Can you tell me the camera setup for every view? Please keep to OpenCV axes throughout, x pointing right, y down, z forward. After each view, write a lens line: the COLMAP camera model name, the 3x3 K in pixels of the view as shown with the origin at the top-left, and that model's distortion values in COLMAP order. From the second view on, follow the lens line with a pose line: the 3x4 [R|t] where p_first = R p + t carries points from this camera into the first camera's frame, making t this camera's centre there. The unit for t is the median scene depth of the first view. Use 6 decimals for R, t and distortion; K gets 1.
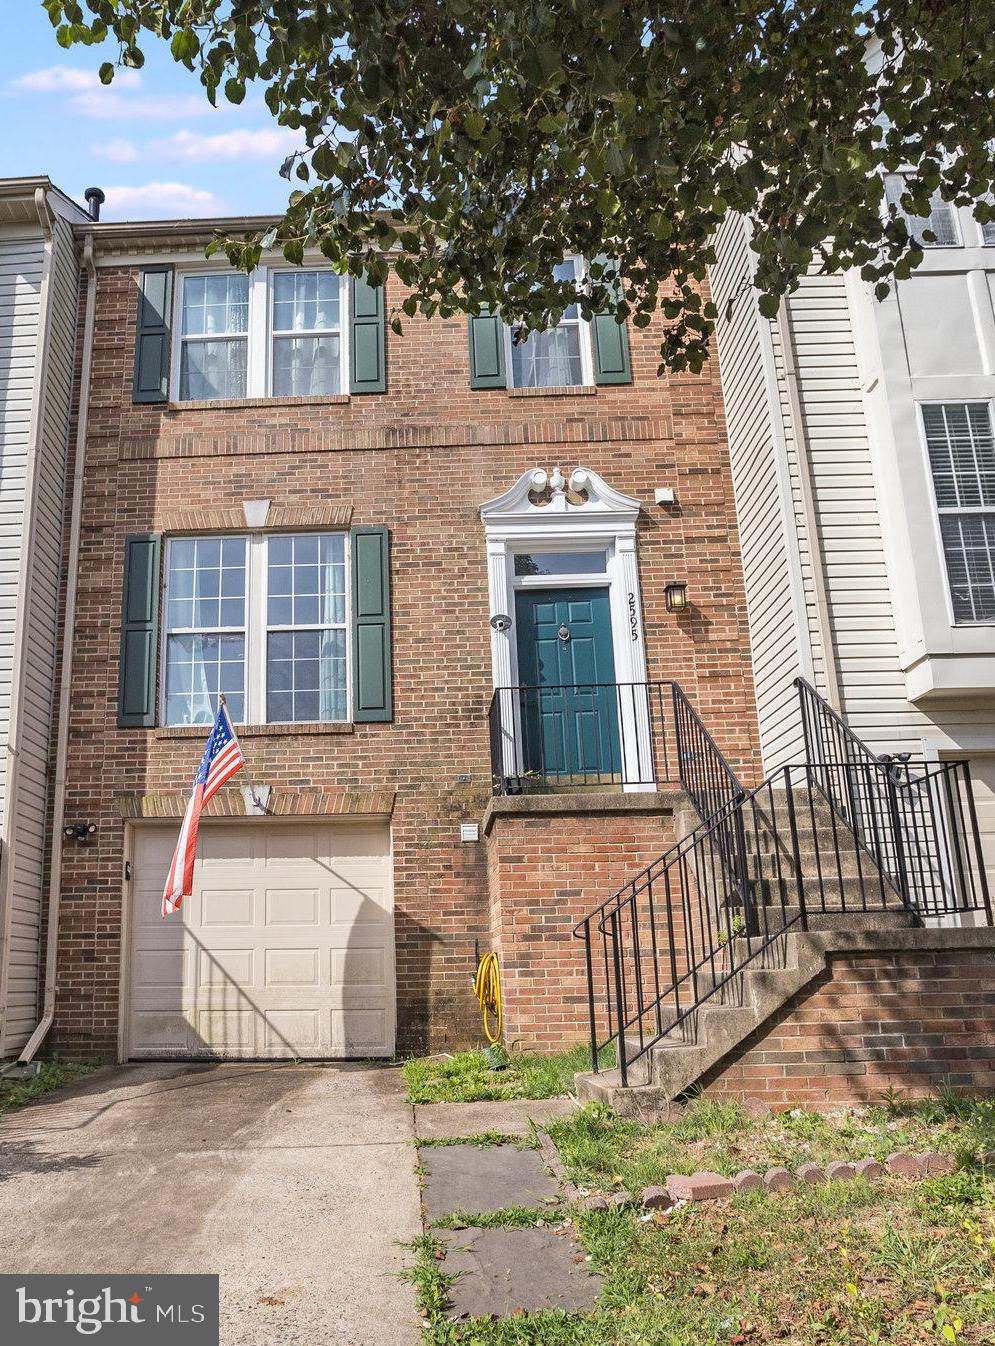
lens RADIAL K [[1006.7, 0, 357.3], [0, 1006.7, 674.9], [0, 0, 1]] dist [-0.058228, 0.049076]
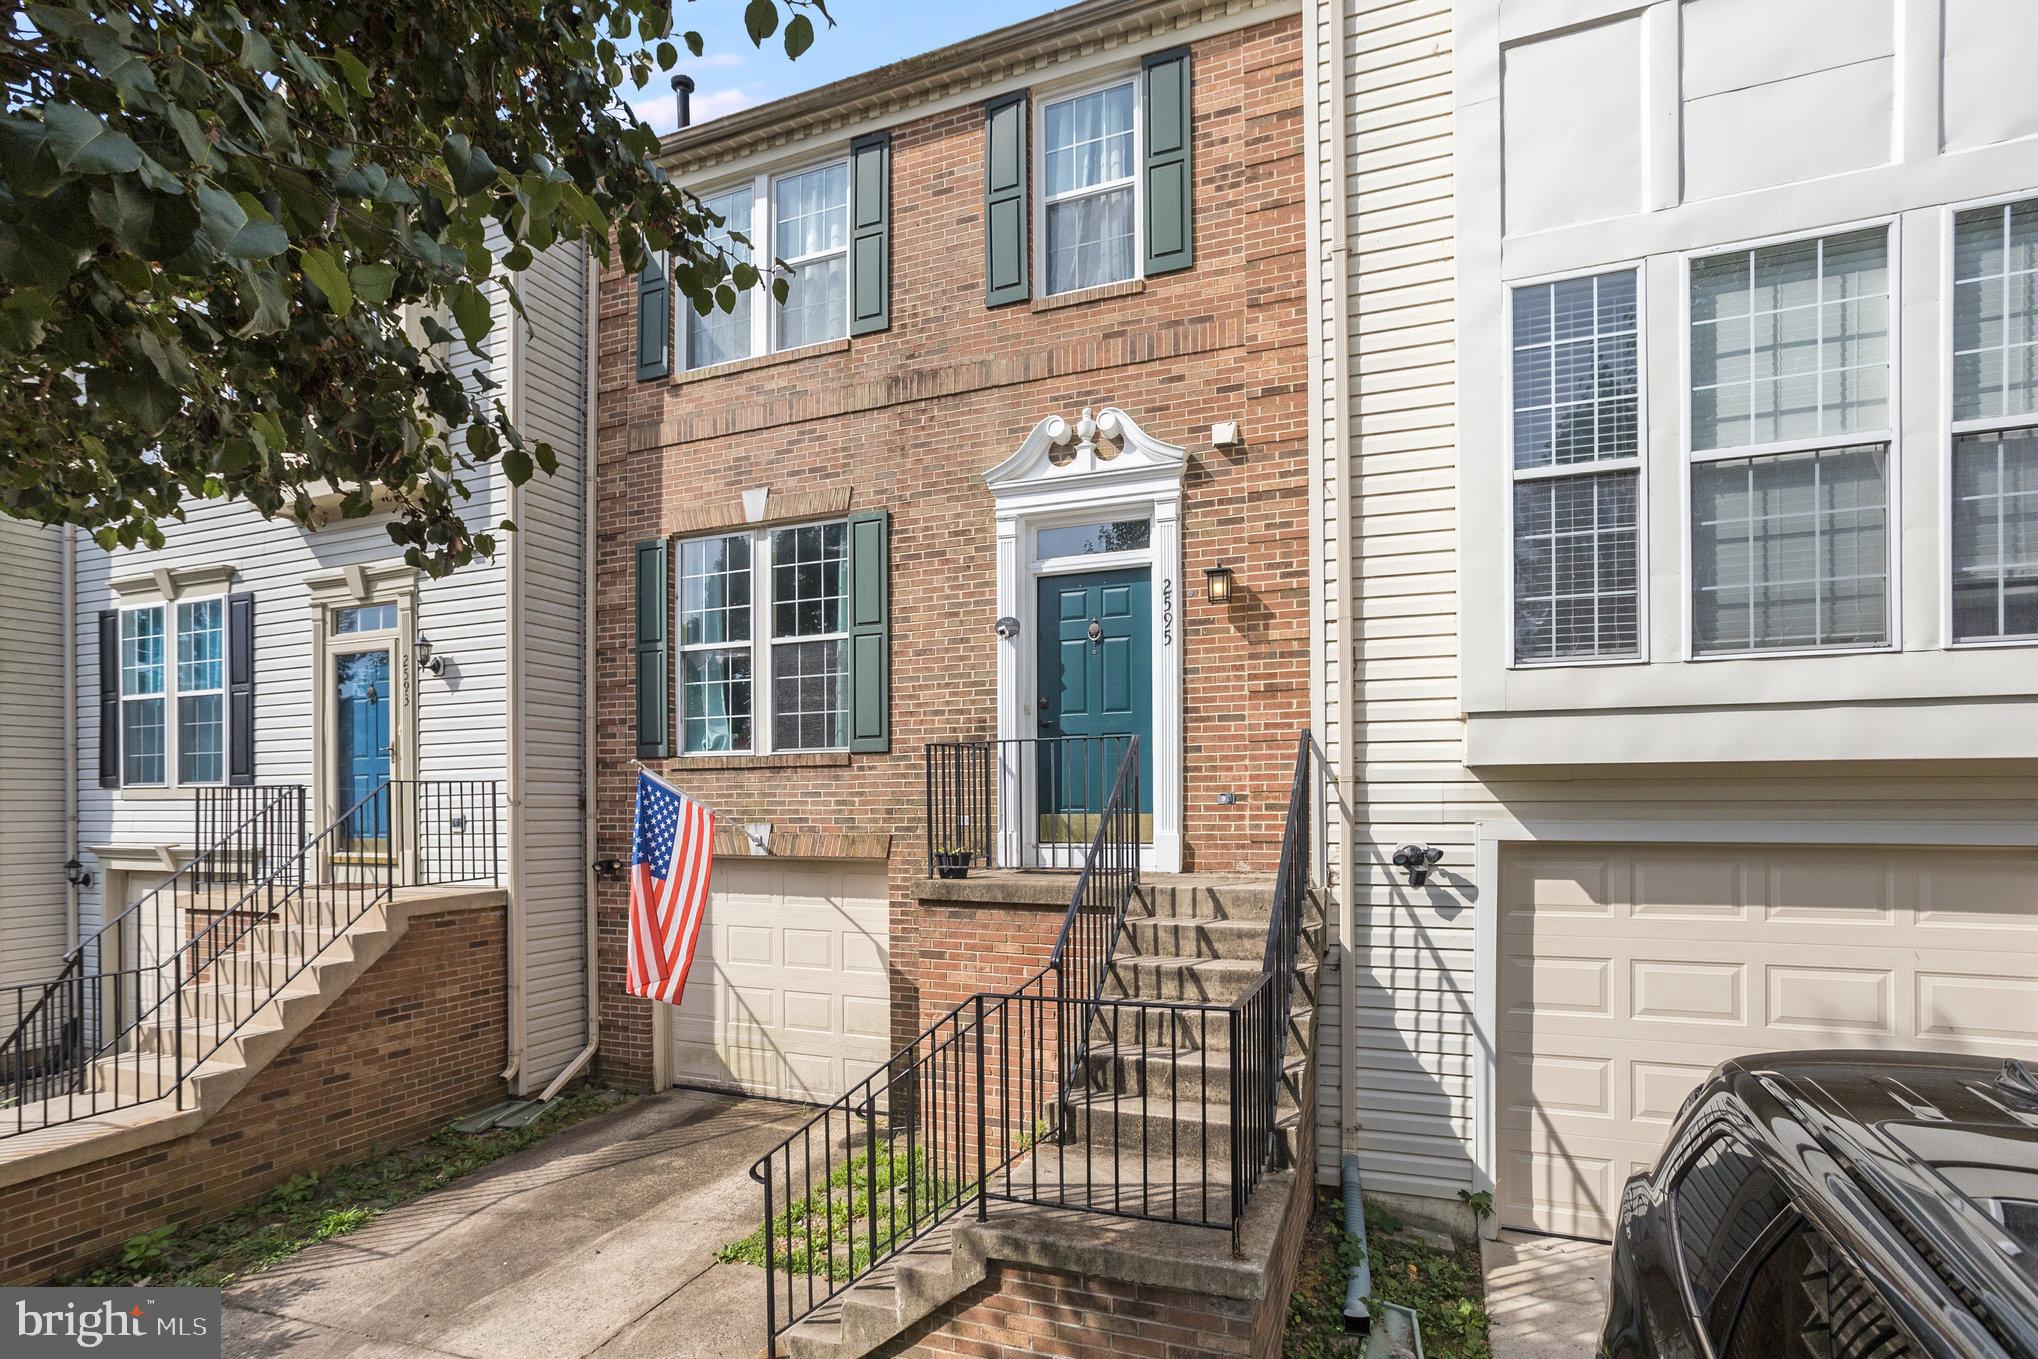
lens RADIAL K [[1013.1, 0, 1019.7], [0, 1013.1, 743.6], [0, 0, 1]] dist [-0.036678, 0.000504]
pose [[0.945787, -0.011609, -0.324581, 0.406441], [0.089287, 0.970149, 0.225474, -0.140947], [0.312274, -0.242231, 0.918591, 0.229734]]
